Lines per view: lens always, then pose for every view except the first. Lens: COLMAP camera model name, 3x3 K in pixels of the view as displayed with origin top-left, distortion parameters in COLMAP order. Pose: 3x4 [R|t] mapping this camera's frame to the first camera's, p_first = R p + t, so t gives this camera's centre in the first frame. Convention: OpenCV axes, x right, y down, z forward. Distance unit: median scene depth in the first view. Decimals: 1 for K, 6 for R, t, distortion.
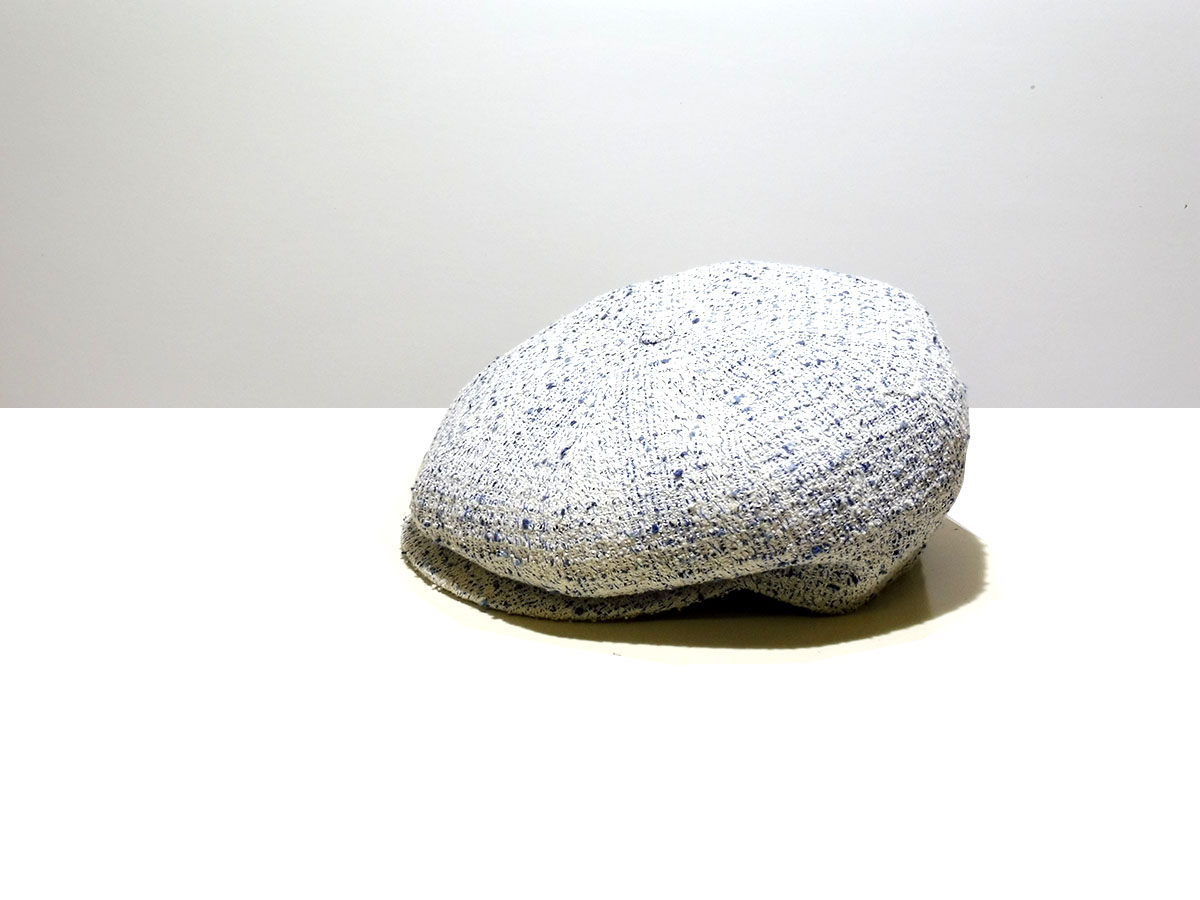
lens RADIAL K [[2117.1, 0, 600.0], [0, 2117.1, 450.0], [0, 0, 1]] dist [0.226665, -0.047756]
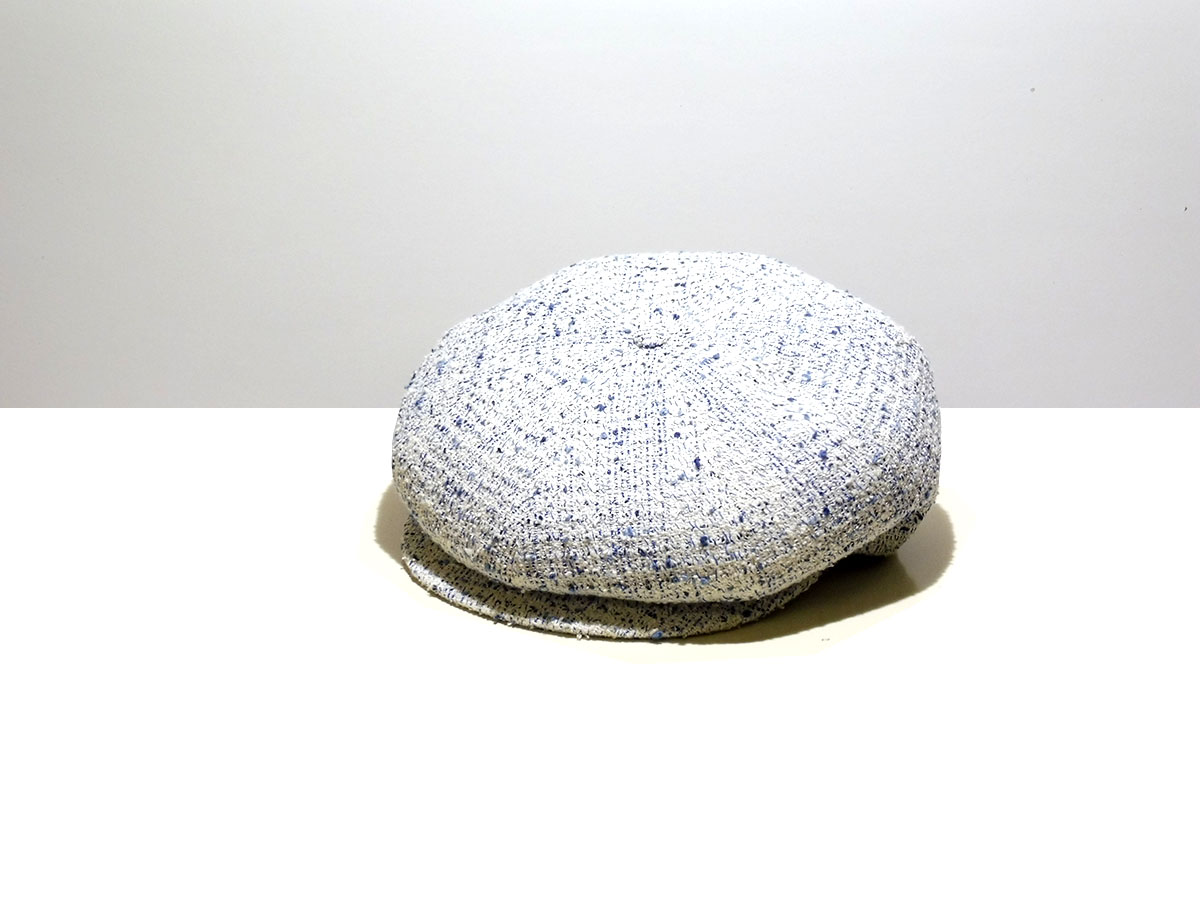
lens RADIAL K [[2117.1, 0, 600.0], [0, 2117.1, 450.0], [0, 0, 1]] dist [0.226665, -0.047756]
pose [[0.738433, -0.219067, 0.637751, -0.695489], [0.210802, 0.973352, 0.090264, -0.106359], [-0.640530, 0.067786, 0.764936, 0.276579]]
